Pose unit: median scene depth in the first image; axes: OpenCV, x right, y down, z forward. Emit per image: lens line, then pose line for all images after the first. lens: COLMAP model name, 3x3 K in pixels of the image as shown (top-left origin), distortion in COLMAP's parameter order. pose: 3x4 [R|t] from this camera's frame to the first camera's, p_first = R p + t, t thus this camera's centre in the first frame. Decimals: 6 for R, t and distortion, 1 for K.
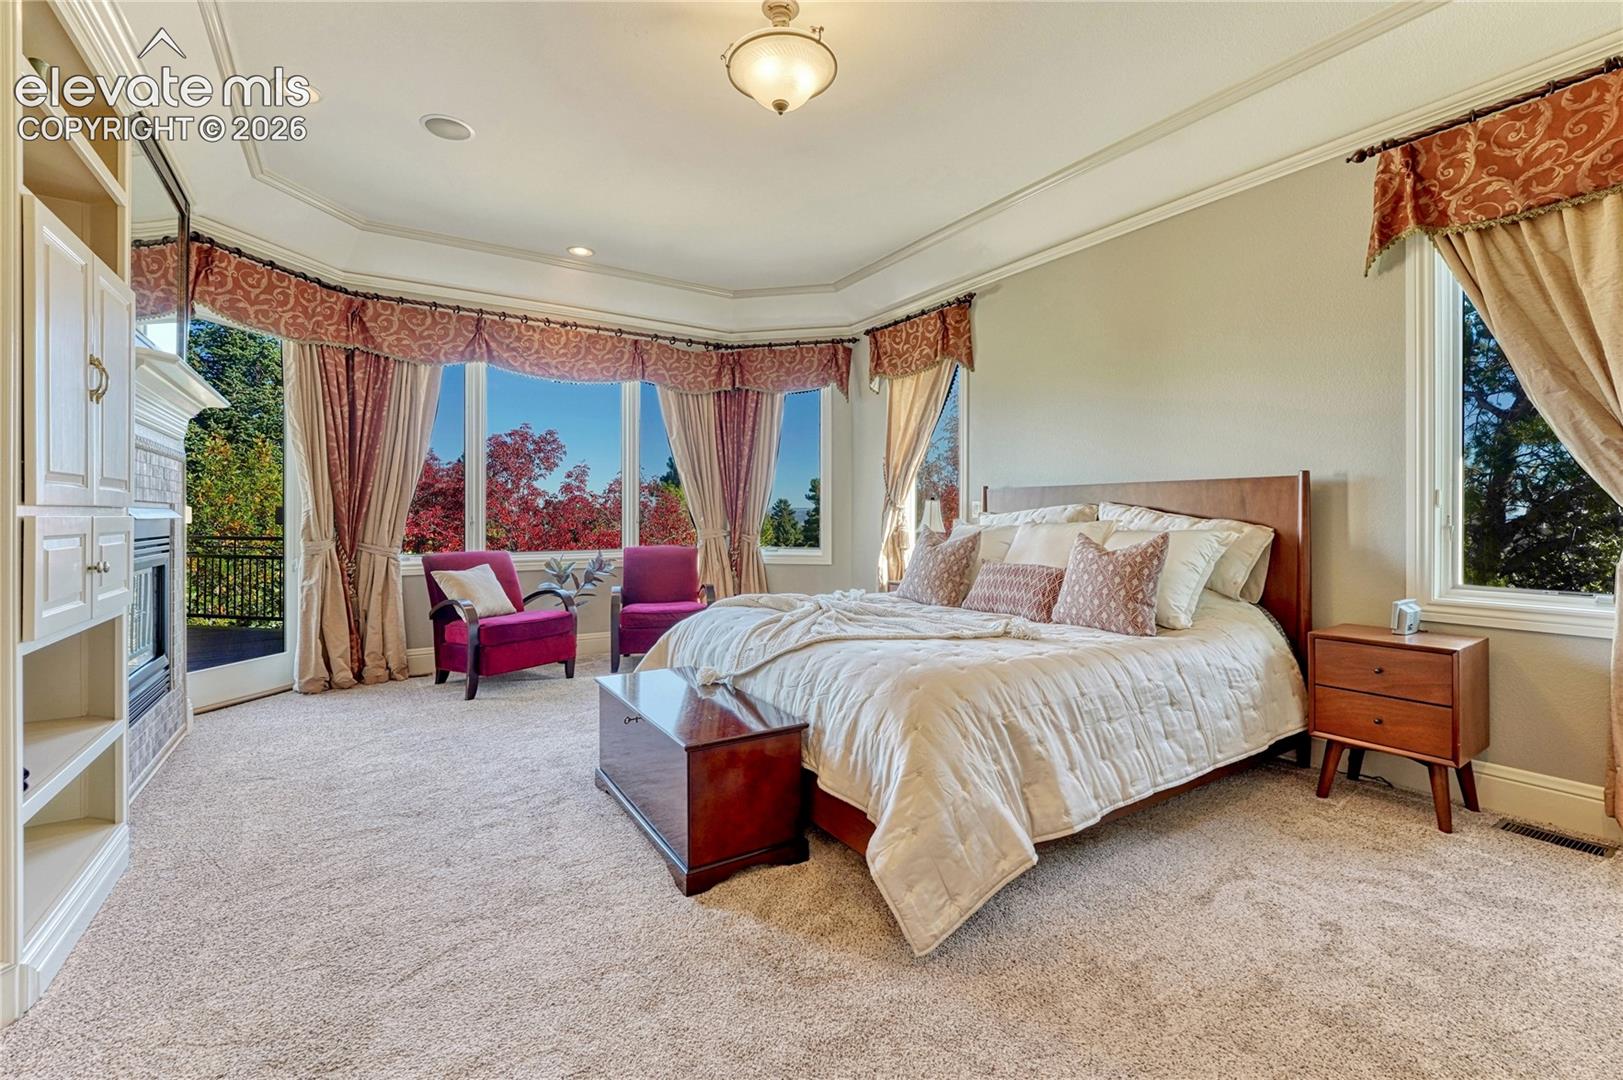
lens RADIAL K [[696.5, 0, 811.5], [0, 696.5, 540.0], [0, 0, 1]] dist [-0.016819, -0.000275]
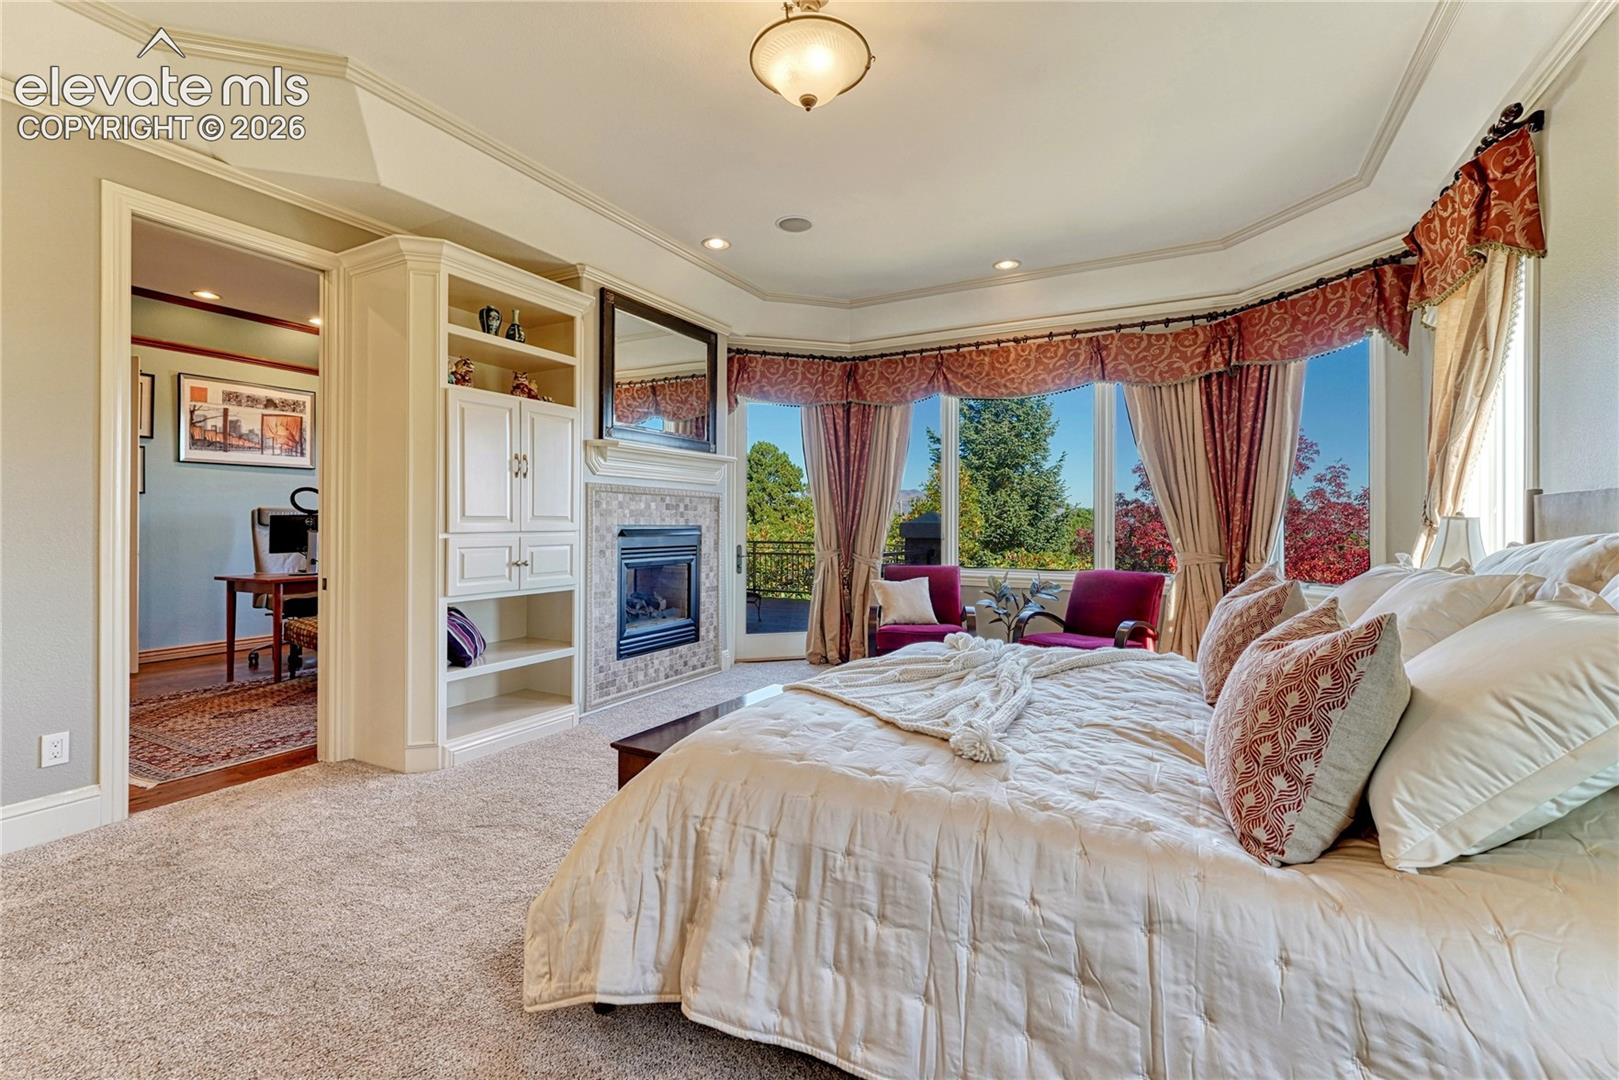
lens RADIAL K [[693.9, 0, 809.5], [0, 693.9, 540.0], [0, 0, 1]] dist [-0.002568, -0.000363]
pose [[0.476251, 0.022356, -0.879025, 0.402340], [-0.032997, 0.999427, 0.007540, -0.025870], [0.878690, 0.025415, 0.476716, 0.295894]]
